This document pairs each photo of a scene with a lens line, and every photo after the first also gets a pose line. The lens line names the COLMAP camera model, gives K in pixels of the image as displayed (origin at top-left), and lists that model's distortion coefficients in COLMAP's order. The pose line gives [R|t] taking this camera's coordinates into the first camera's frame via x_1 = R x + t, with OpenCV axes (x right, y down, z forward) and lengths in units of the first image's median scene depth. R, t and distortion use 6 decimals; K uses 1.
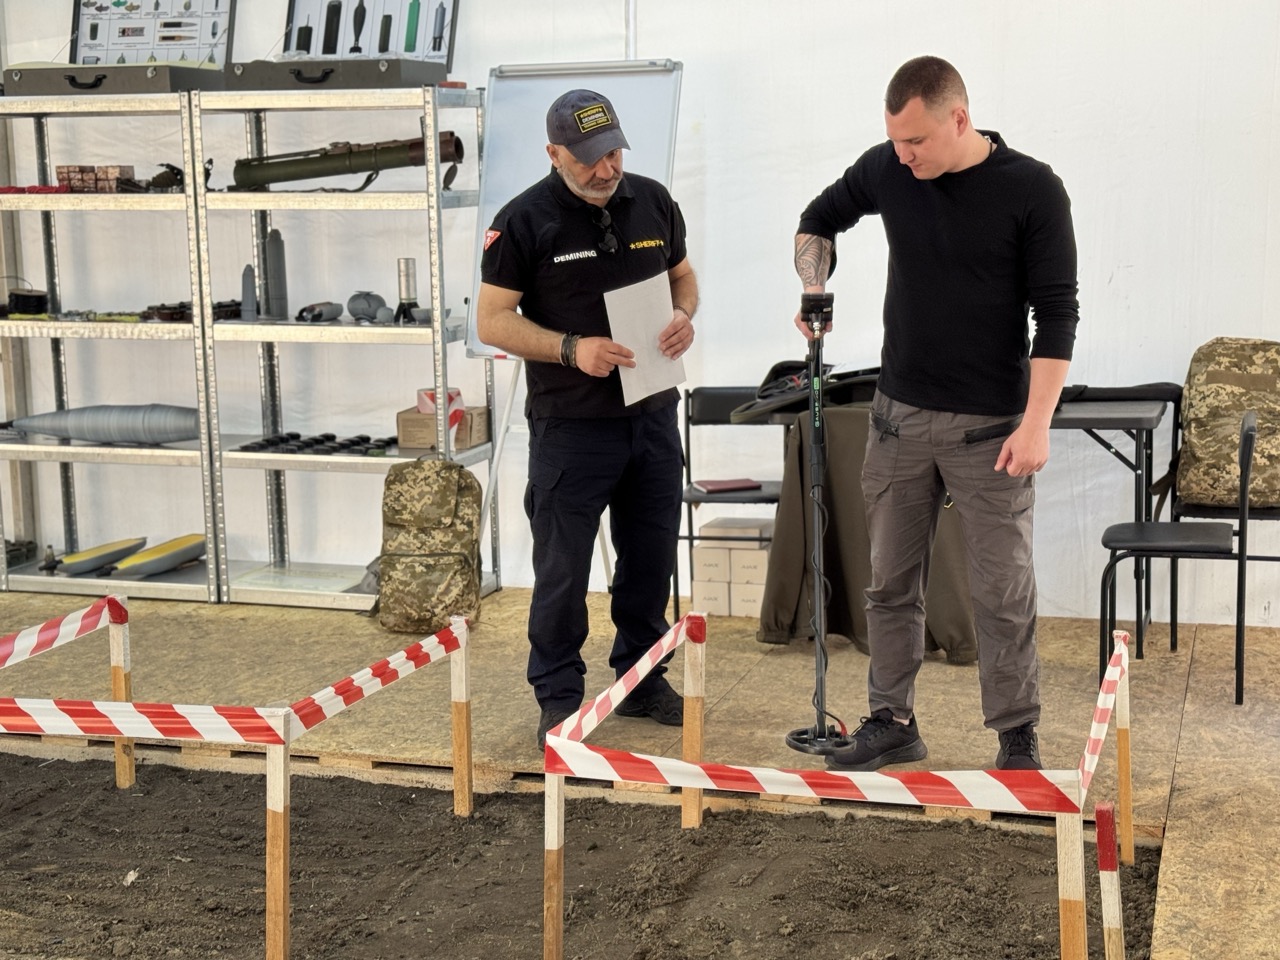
lens RADIAL K [[1897.4, 0, 639.1], [0, 1897.4, 490.9], [0, 0, 1]] dist [0.123414, 0.000000]
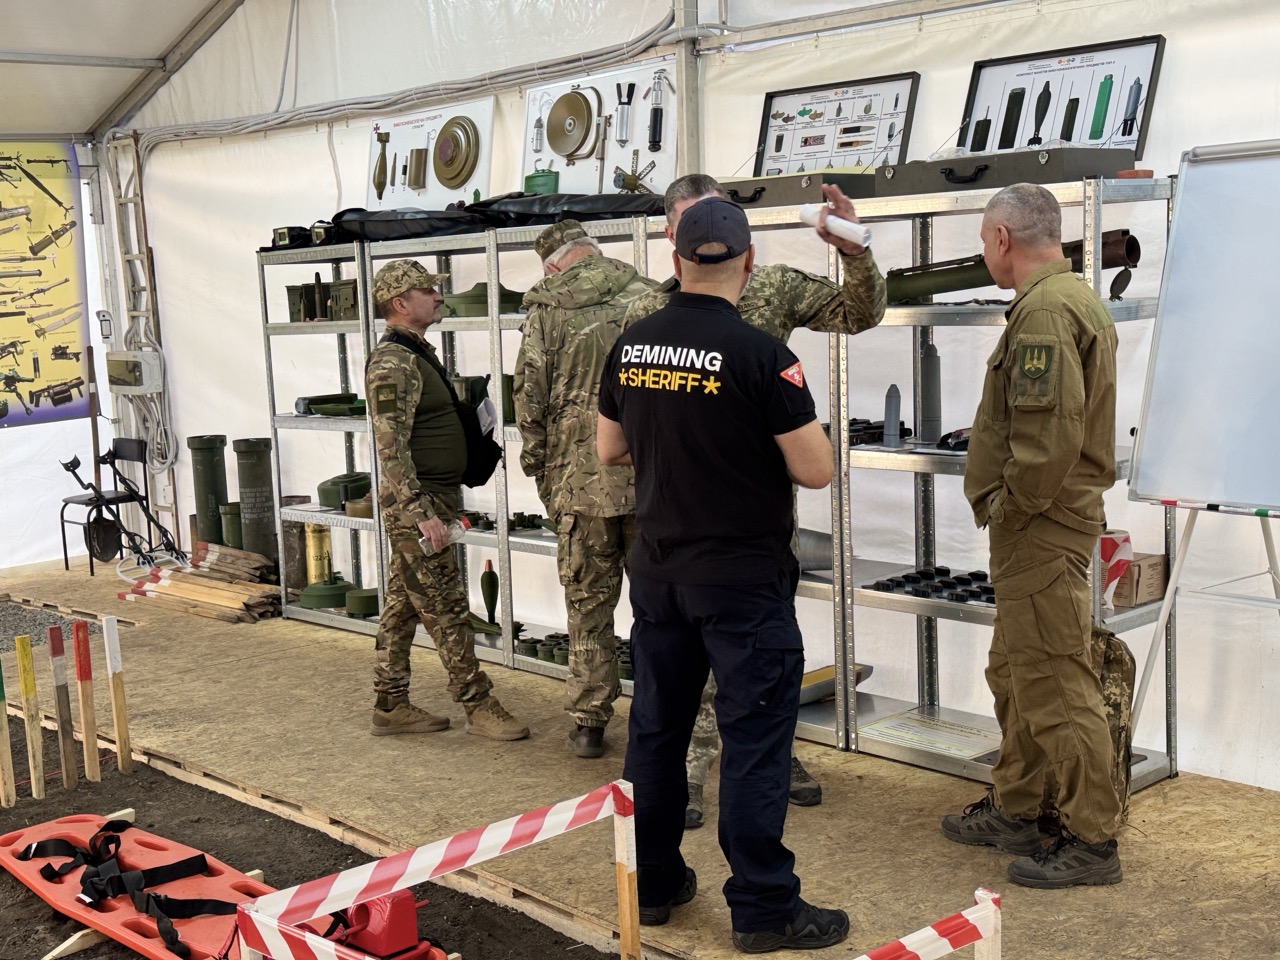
lens RADIAL K [[1630.2, 0, 582.3], [0, 1630.2, 483.6], [0, 0, 1]] dist [0.071333, 0.000000]
pose [[0.864537, 0.044972, -0.500553, 0.061479], [-0.058118, 0.998252, -0.010693, -0.056412], [0.499198, 0.038336, 0.865640, 0.263961]]
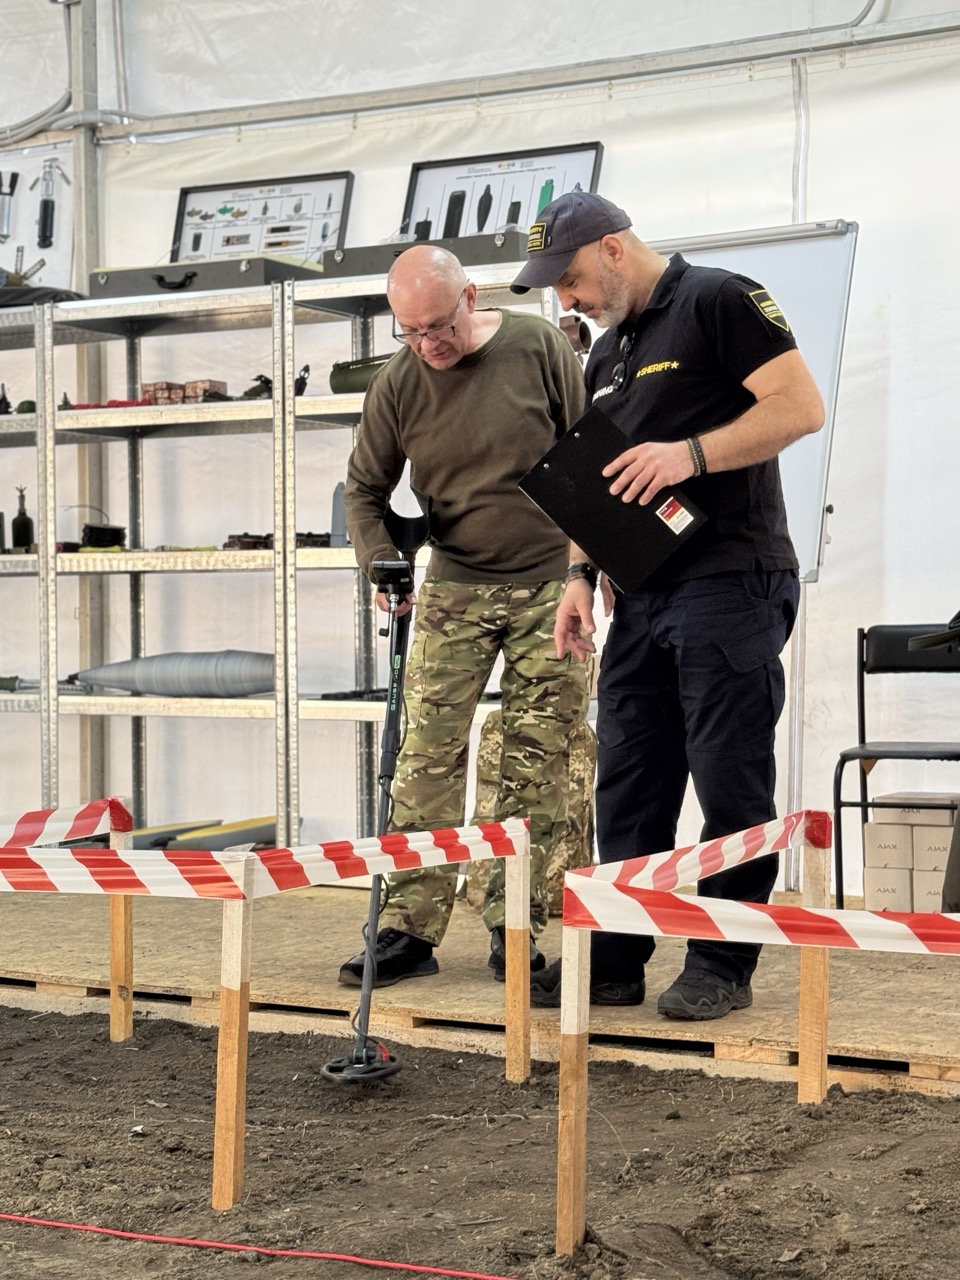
lens RADIAL K [[2157.8, 0, 483.2], [0, 2157.8, 633.7], [0, 0, 1]] dist [0.134806, 0.000000]
pose [[0.981650, 0.011787, -0.190326, 0.043787], [-0.039714, 0.988839, -0.143594, 0.087557], [0.186510, 0.148518, 0.971162, 0.089794]]
